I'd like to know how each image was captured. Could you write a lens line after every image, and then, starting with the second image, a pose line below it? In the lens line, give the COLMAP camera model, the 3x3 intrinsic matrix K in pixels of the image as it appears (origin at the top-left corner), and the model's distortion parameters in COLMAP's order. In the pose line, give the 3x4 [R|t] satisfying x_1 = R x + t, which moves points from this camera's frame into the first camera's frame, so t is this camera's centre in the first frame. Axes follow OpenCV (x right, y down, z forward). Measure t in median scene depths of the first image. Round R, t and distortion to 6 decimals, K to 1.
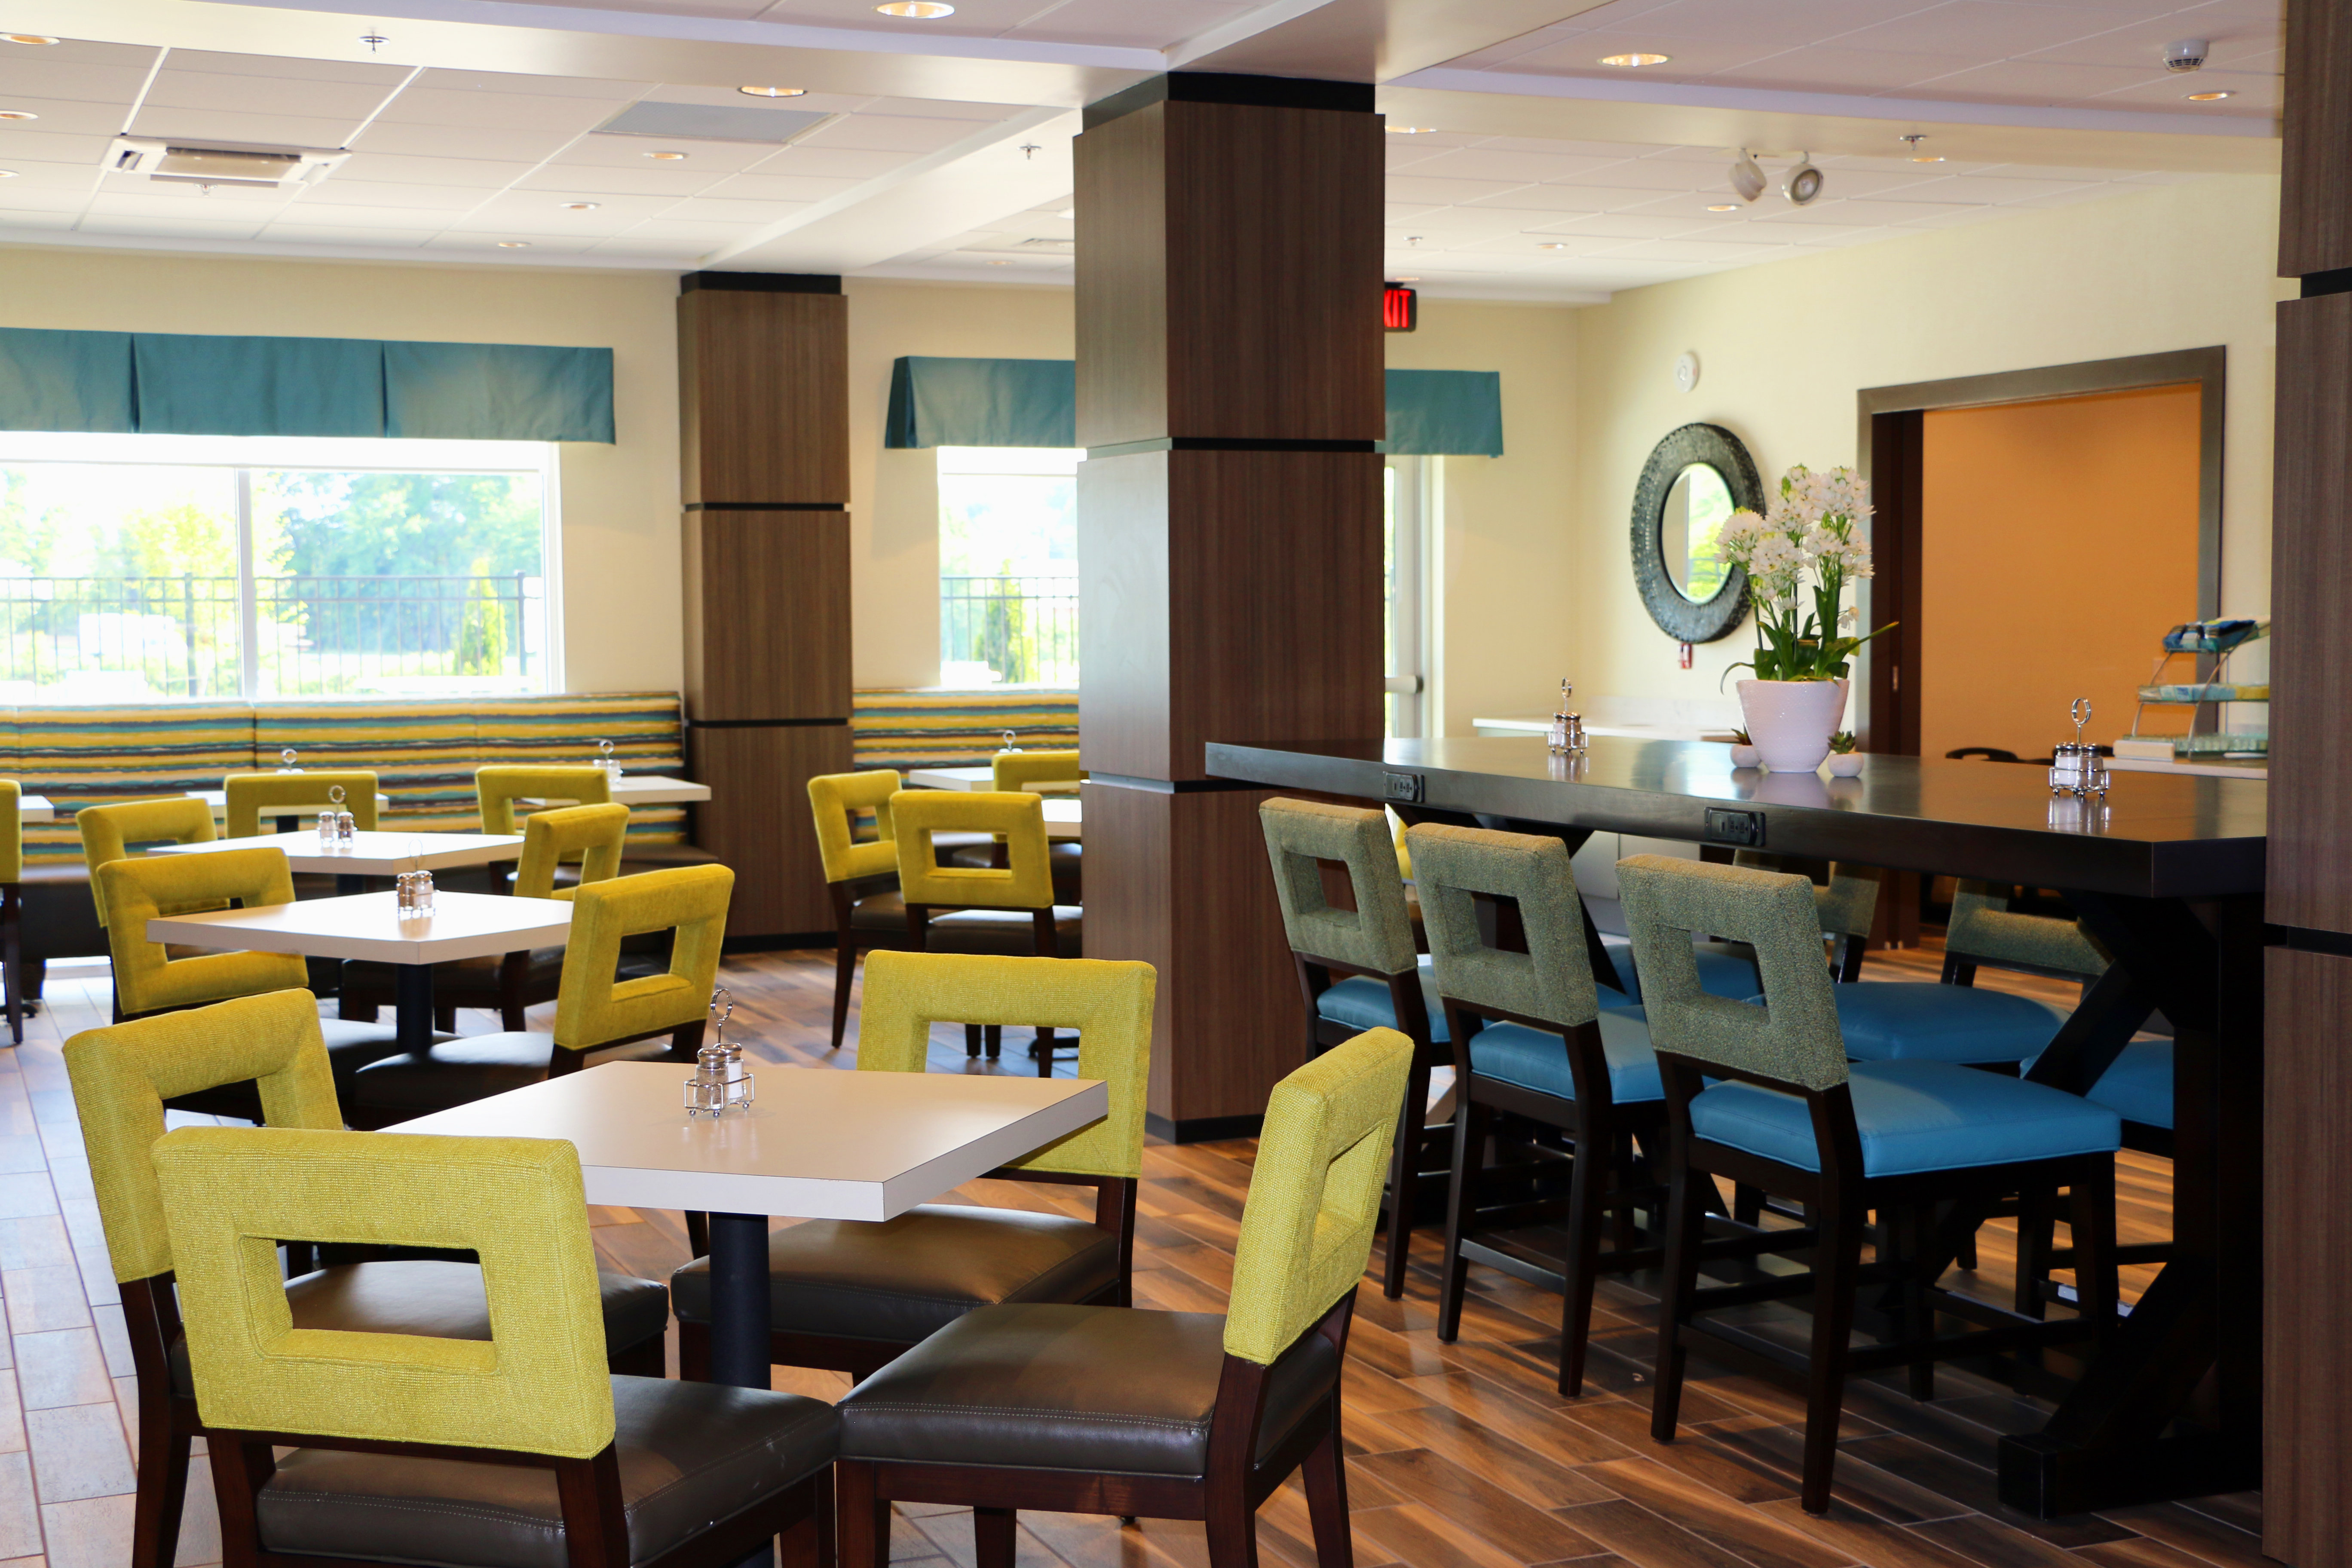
lens RADIAL K [[3038.1, 0, 1176.0], [0, 3038.1, 784.0], [0, 0, 1]] dist [0.029116, 0.041000]
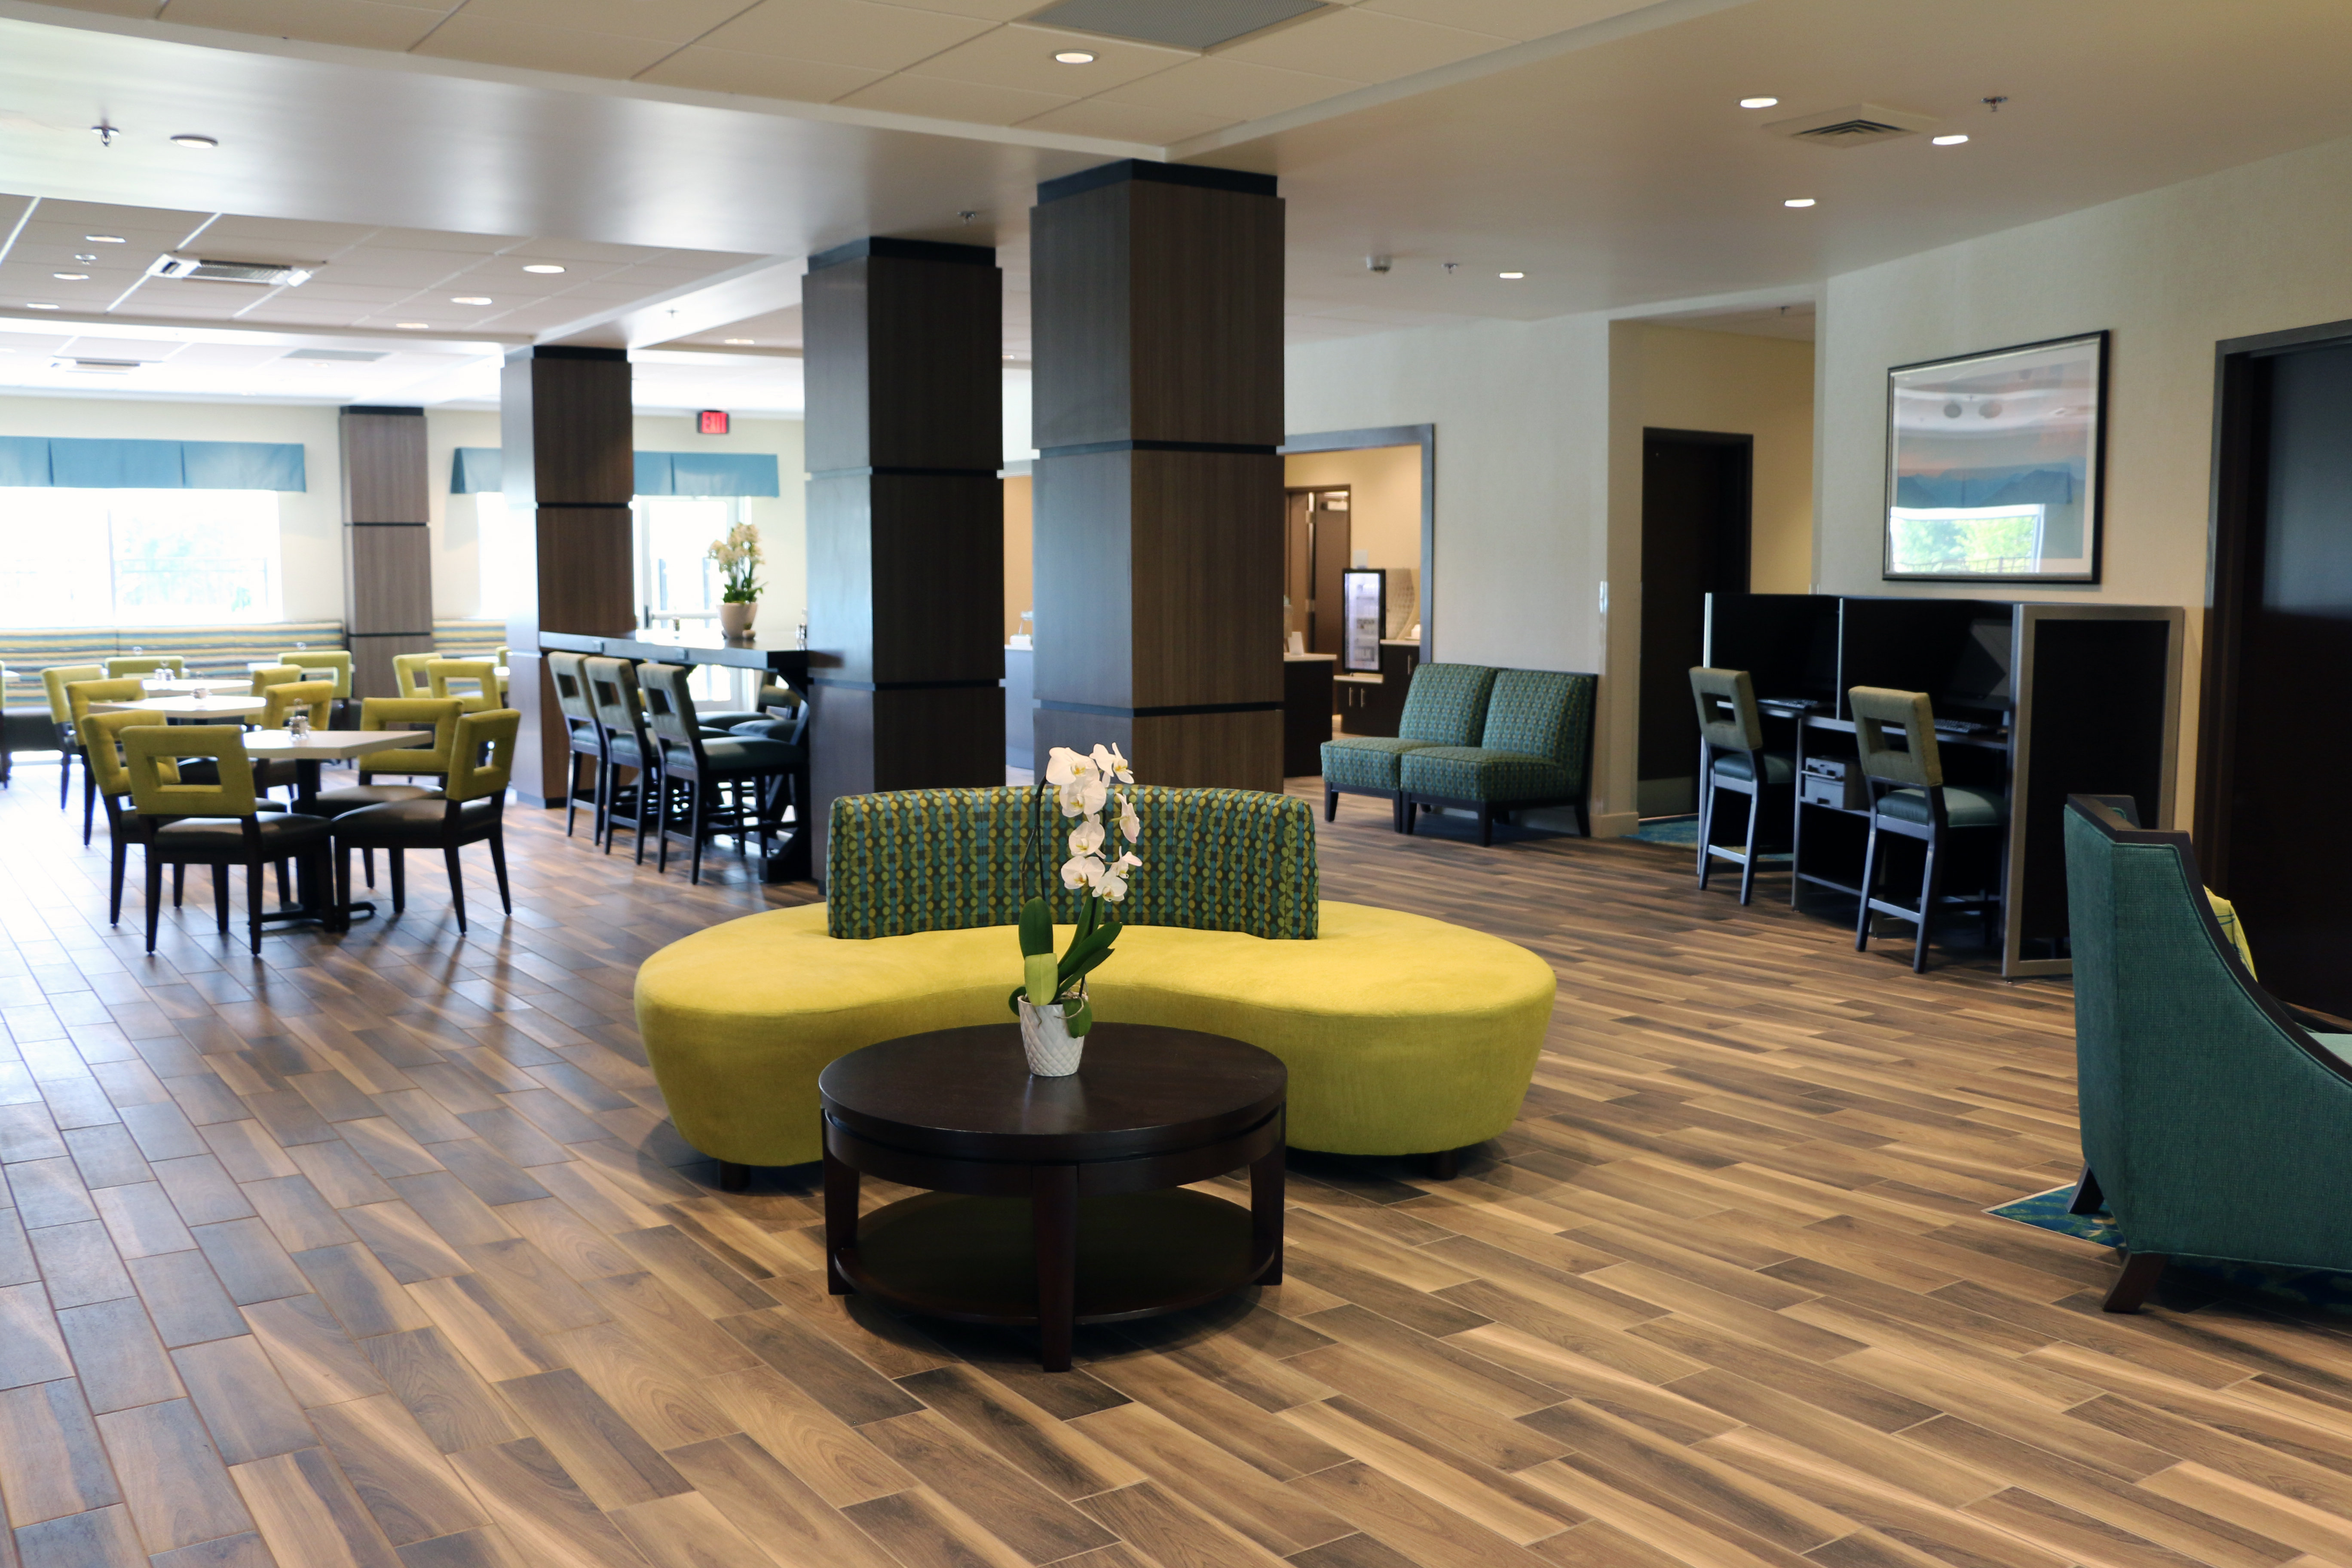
lens RADIAL K [[2080.5, 0, 1176.0], [0, 2080.5, 784.0], [0, 0, 1]] dist [-0.156918, 0.187847]
pose [[0.980375, -0.015119, 0.196561, 0.105124], [0.006417, 0.998974, 0.044833, 0.020512], [-0.197037, -0.042692, 0.979466, -0.398532]]
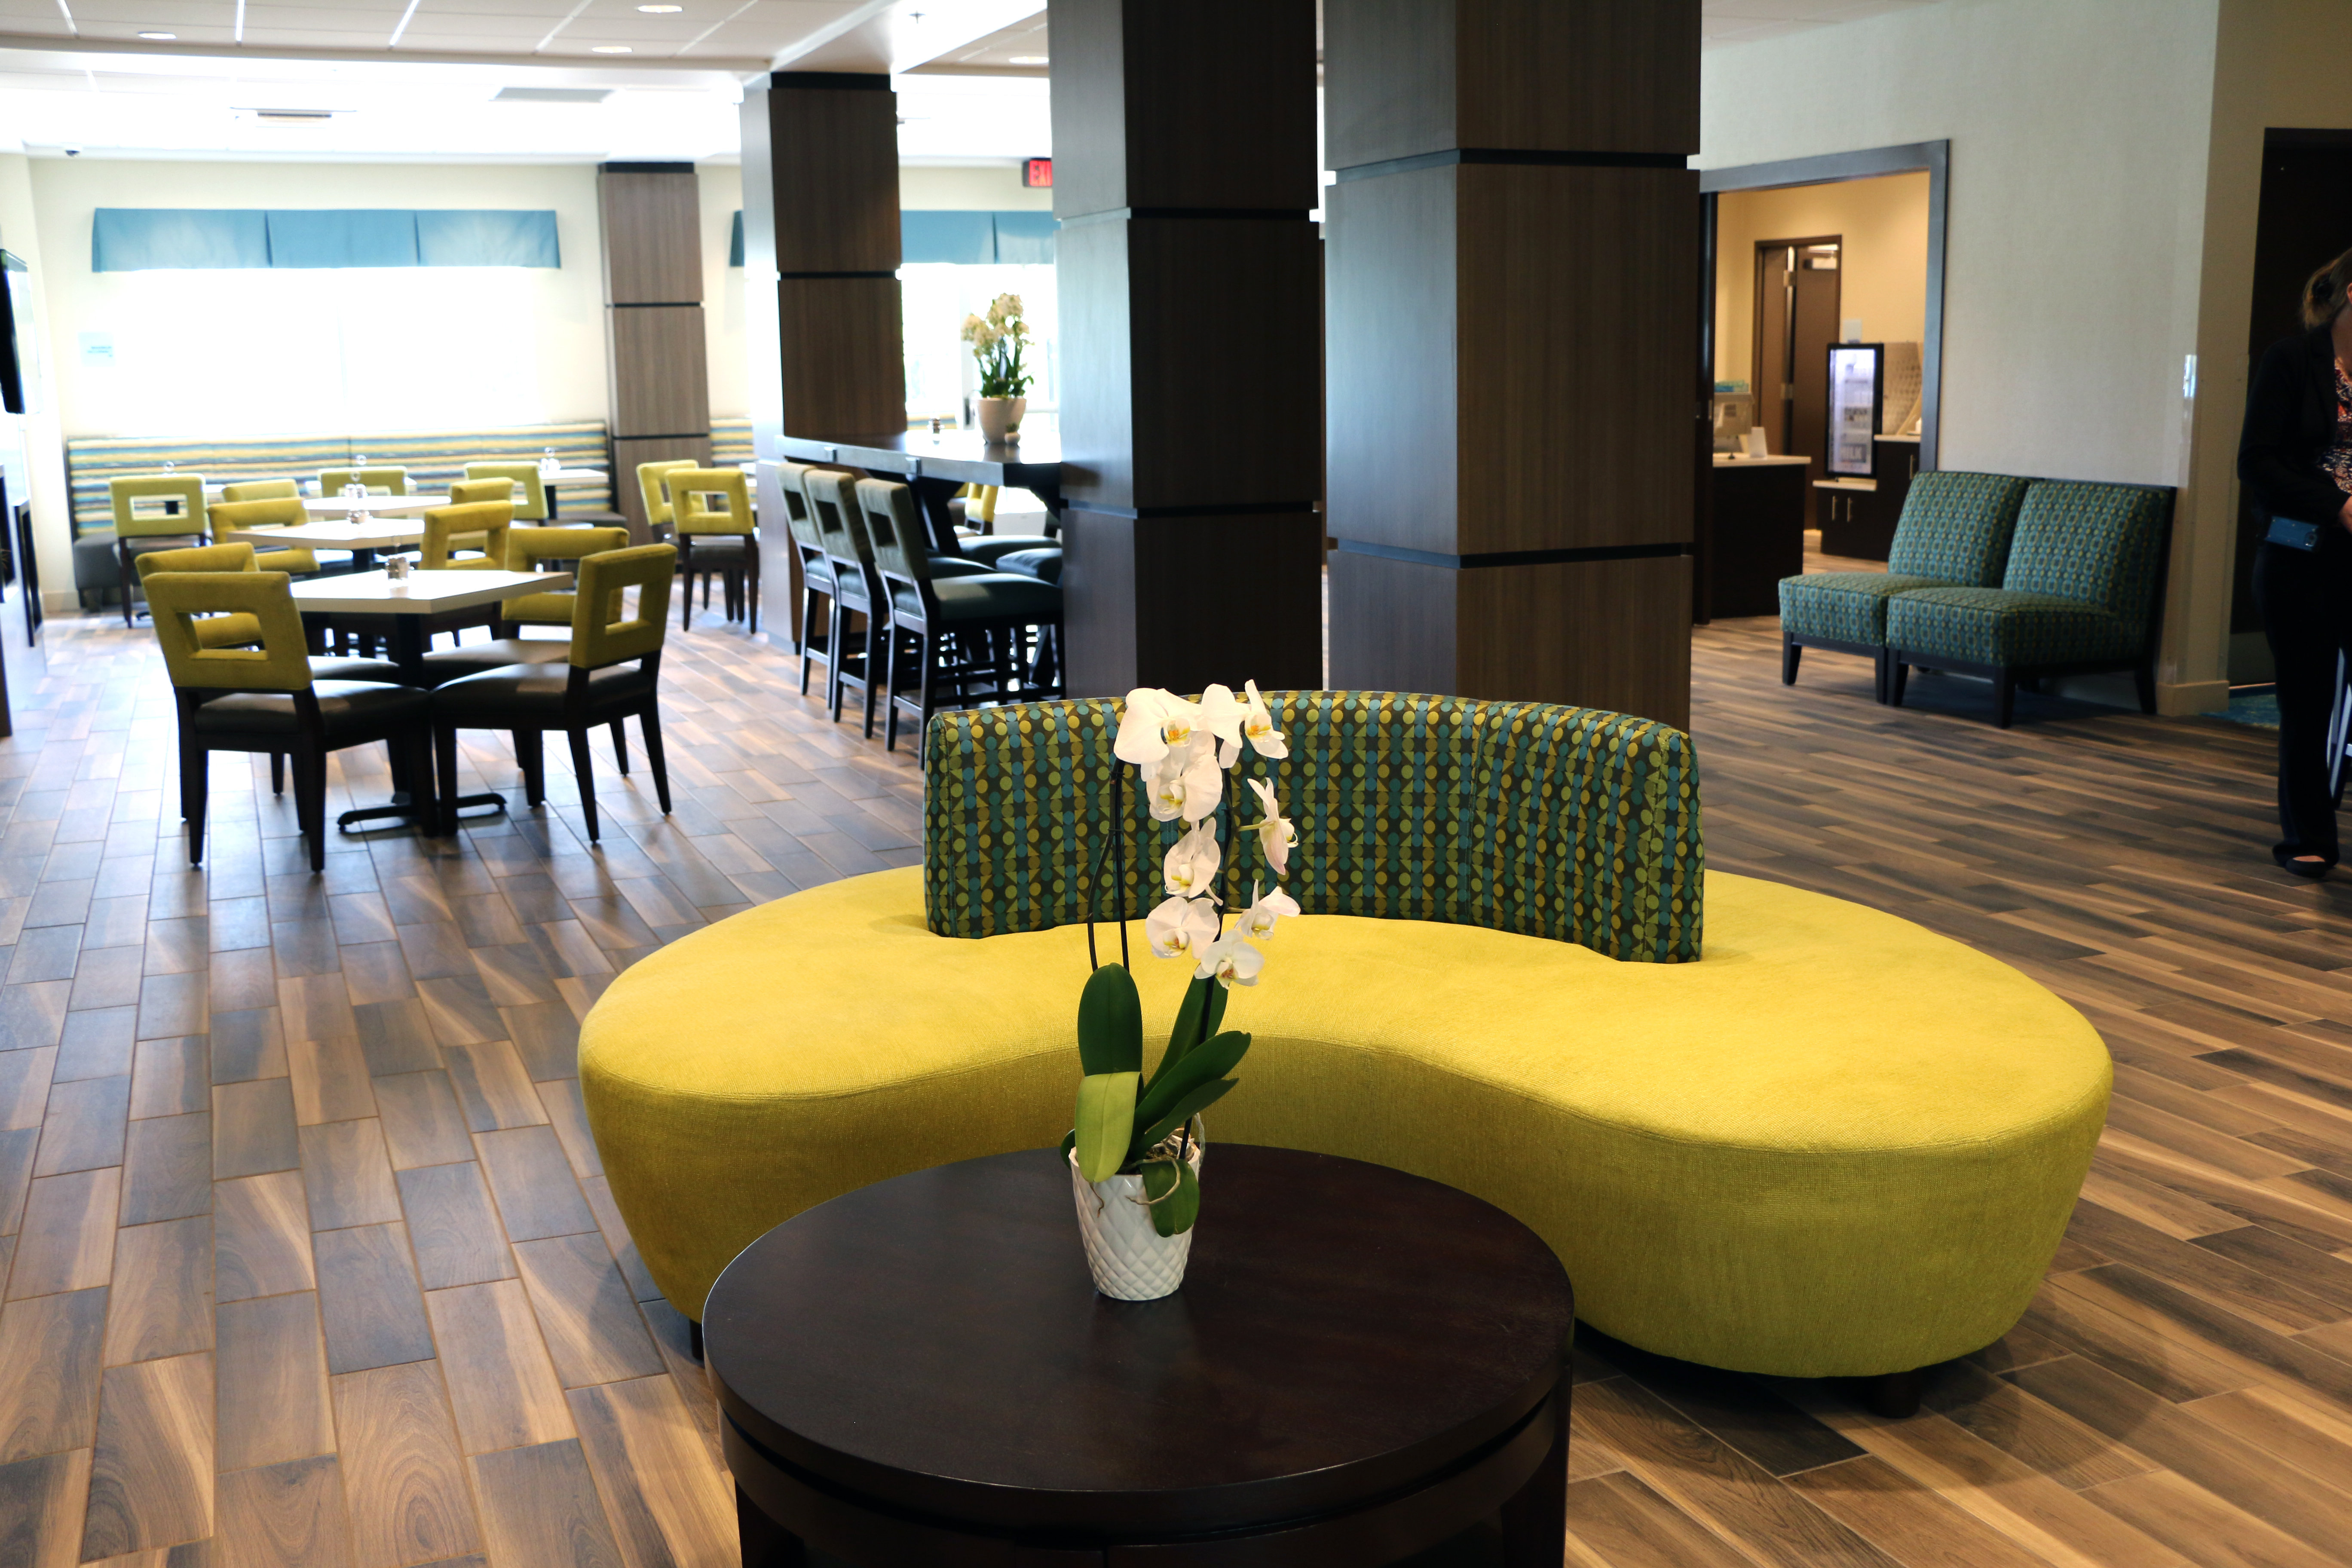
lens RADIAL K [[2307.4, 0, 1176.0], [0, 2307.4, 784.0], [0, 0, 1]] dist [-0.123228, 0.234895]
pose [[0.999927, -0.010633, -0.005698, 0.154893], [0.011268, 0.991906, 0.126474, 0.013077], [0.004307, -0.126529, 0.991954, -0.264993]]
